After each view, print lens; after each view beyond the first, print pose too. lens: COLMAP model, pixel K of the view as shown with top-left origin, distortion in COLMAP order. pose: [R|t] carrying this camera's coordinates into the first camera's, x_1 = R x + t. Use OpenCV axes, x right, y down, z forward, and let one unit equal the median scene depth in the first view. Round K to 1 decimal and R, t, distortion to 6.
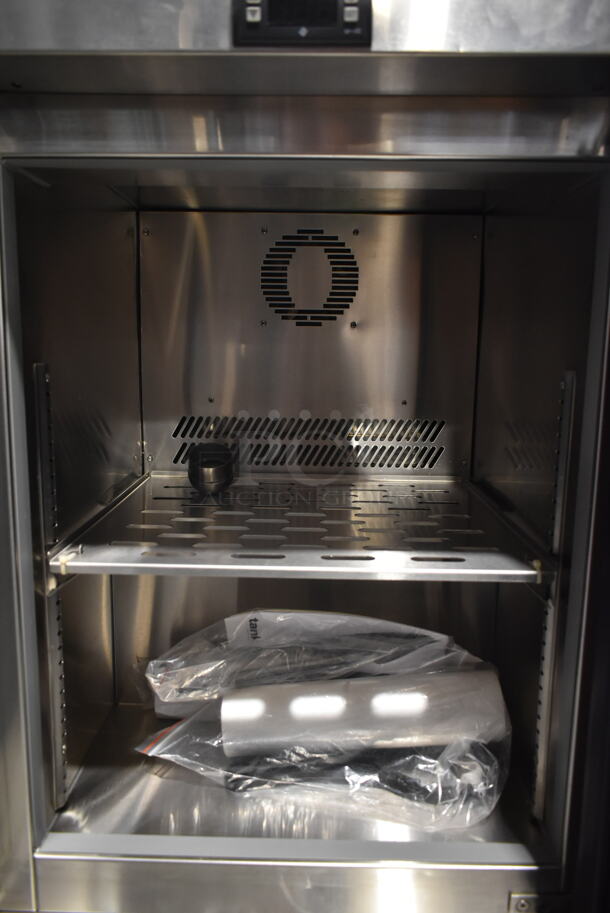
lens RADIAL K [[697.2, 0, 299.0], [0, 697.2, 454.9], [0, 0, 1]] dist [-0.012365, 0.009120]
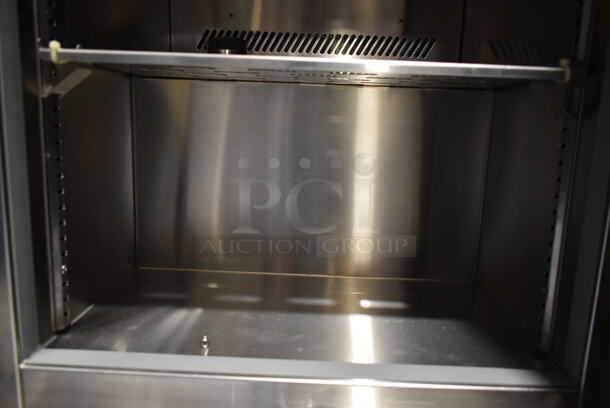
lens RADIAL K [[465.8, 0, 302.0], [0, 465.8, 202.0], [0, 0, 1]] dist [-0.012365, 0.009120]
pose [[0.999786, 0.019524, -0.006870, 0.001276], [-0.019404, 0.999666, 0.017072, 0.269993], [0.007201, -0.016935, 0.999831, 0.302722]]
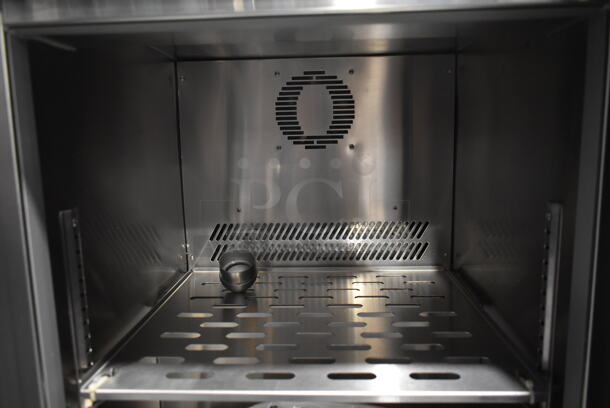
lens RADIAL K [[465.8, 0, 307.5], [0, 465.8, 206.5], [0, 0, 1]] dist [-0.012365, 0.009120]
pose [[0.999147, -0.031499, -0.026689, 0.023664], [0.031255, 0.999466, -0.009503, -0.095550], [0.026974, 0.008661, 0.999599, 0.221014]]
